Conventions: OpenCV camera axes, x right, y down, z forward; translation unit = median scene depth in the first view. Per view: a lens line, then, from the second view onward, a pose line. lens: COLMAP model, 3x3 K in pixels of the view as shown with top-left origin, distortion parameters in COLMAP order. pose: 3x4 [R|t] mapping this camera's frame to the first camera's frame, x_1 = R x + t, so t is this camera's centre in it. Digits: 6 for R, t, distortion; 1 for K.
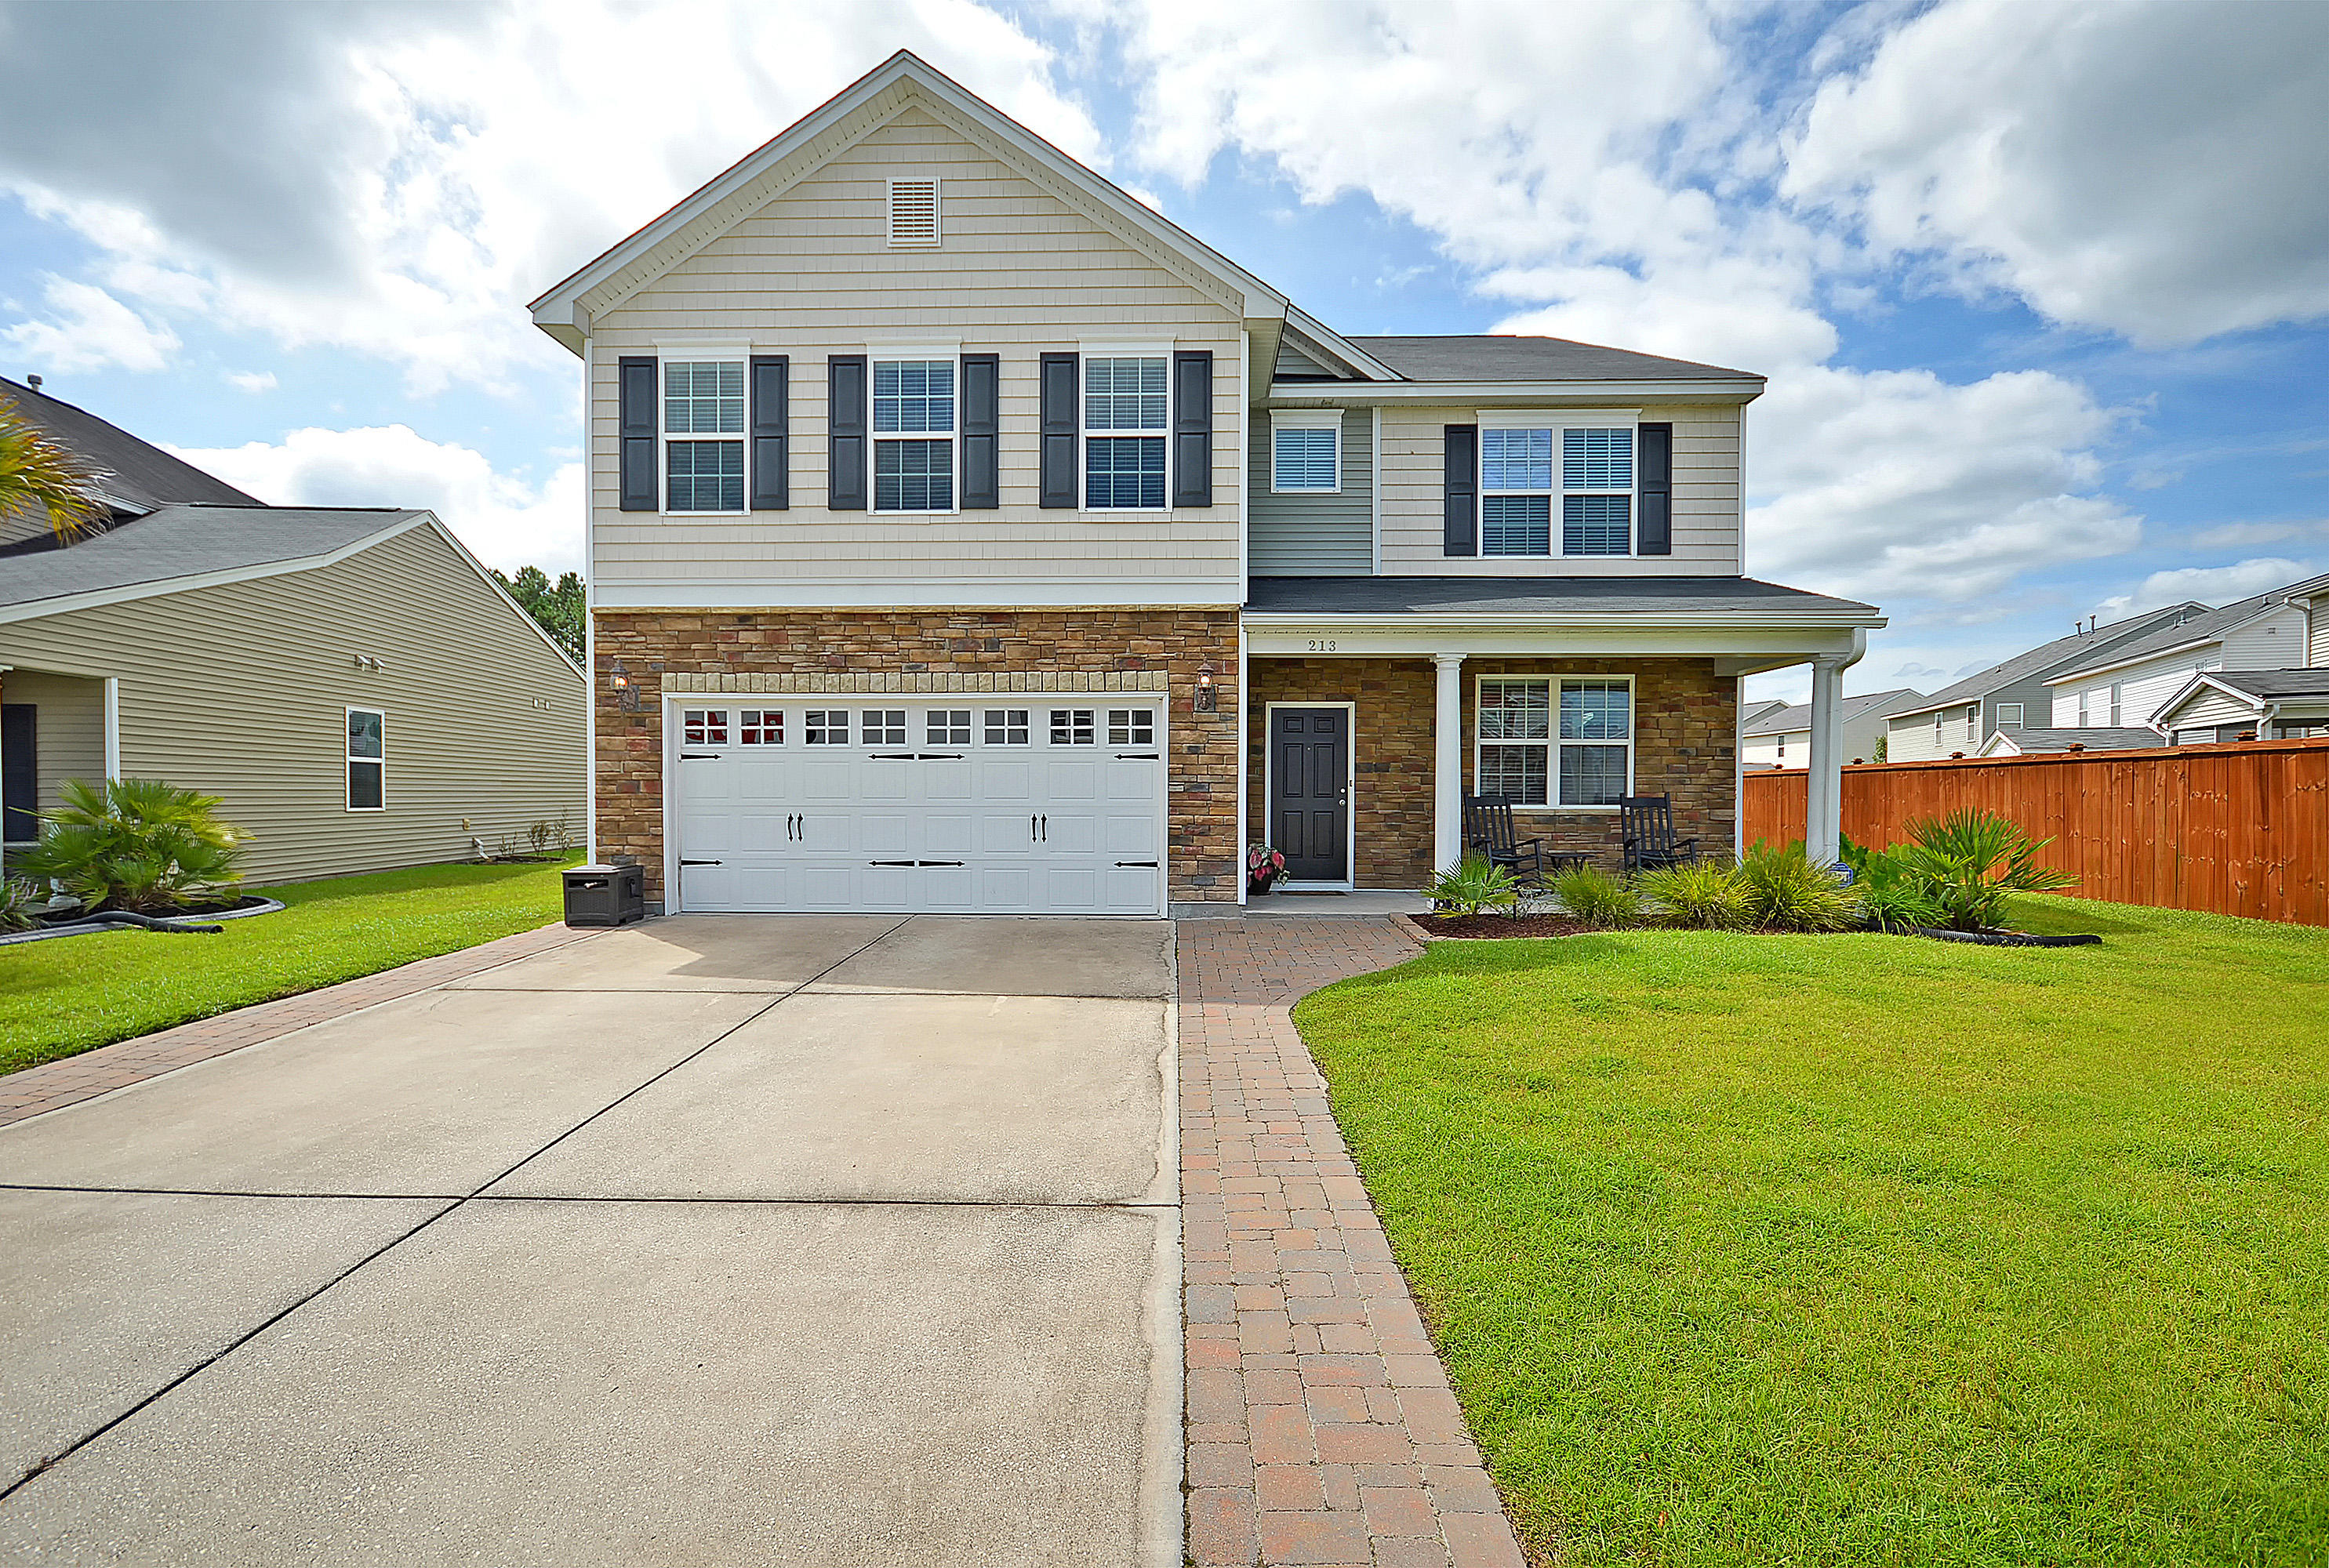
lens RADIAL K [[1118.9, 0, 1128.3], [0, 1118.9, 810.5], [0, 0, 1]] dist [-0.005414, -0.001007]
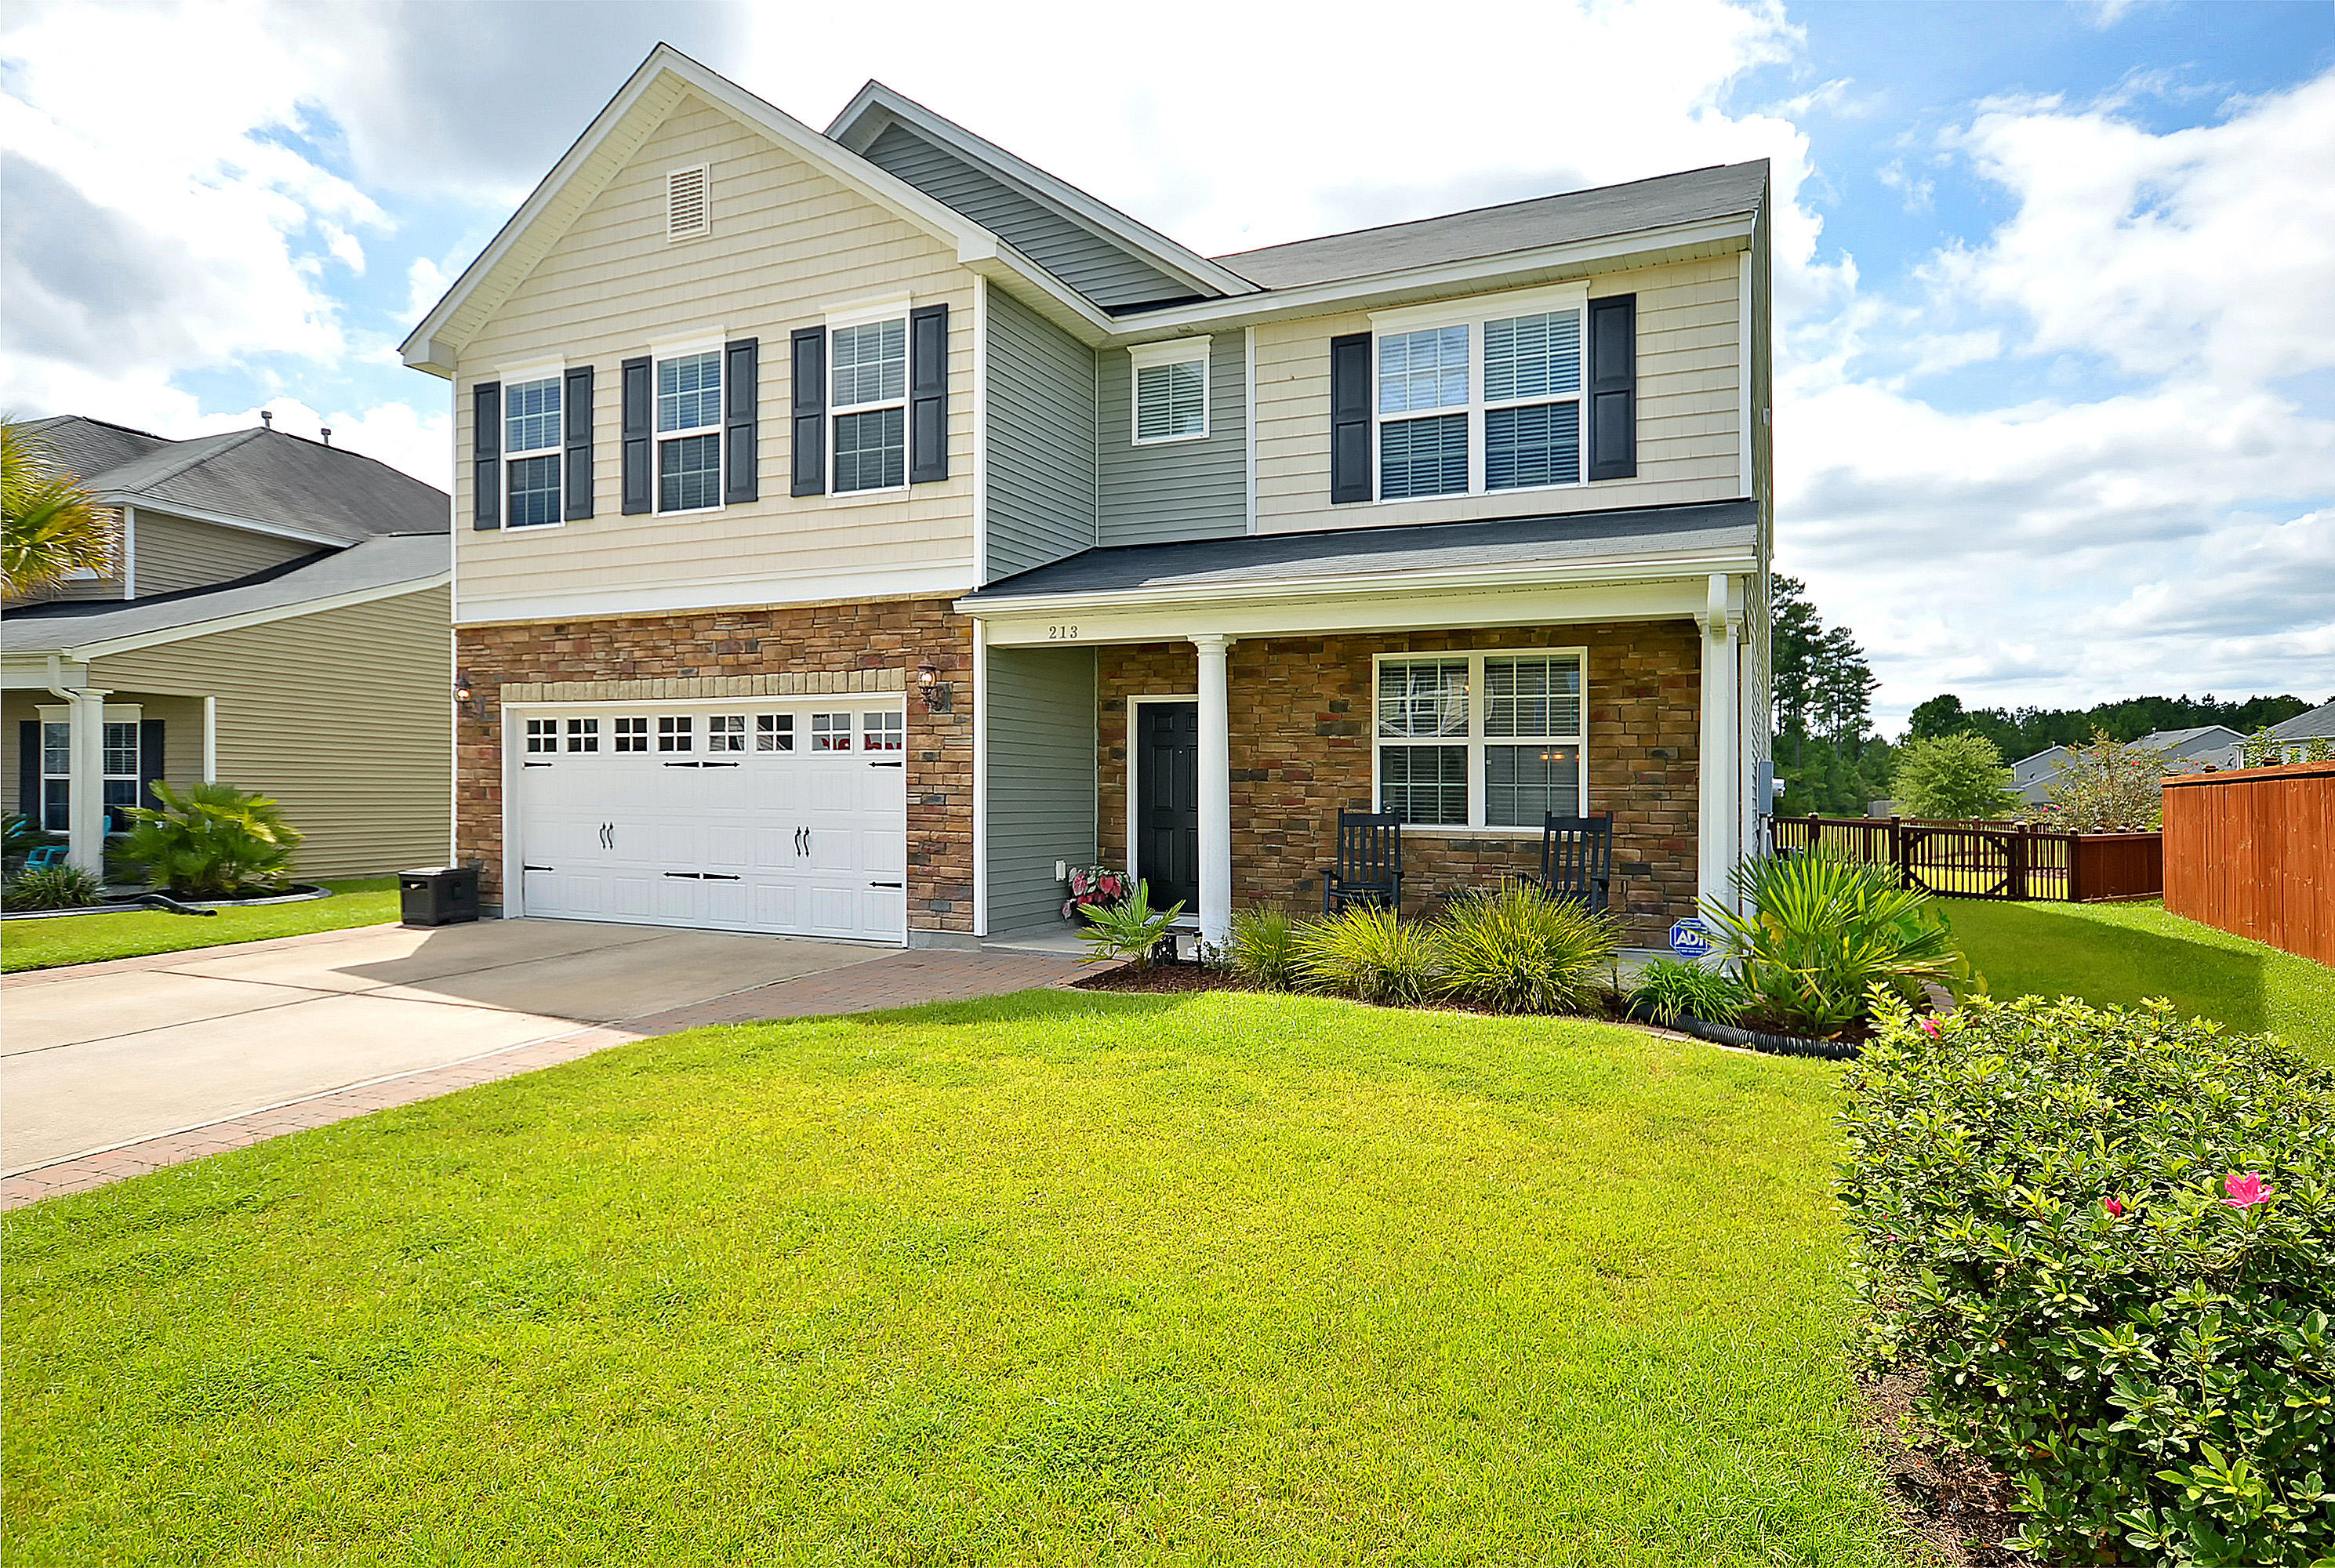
lens RADIAL K [[1379.9, 0, 1072.0], [0, 1379.9, 786.3], [0, 0, 1]] dist [0.007993, 0.001082]
pose [[0.907633, 0.005073, -0.419735, 0.602720], [-0.013846, 0.999745, -0.017858, -0.012767], [0.419537, 0.022020, 0.907471, 0.060700]]
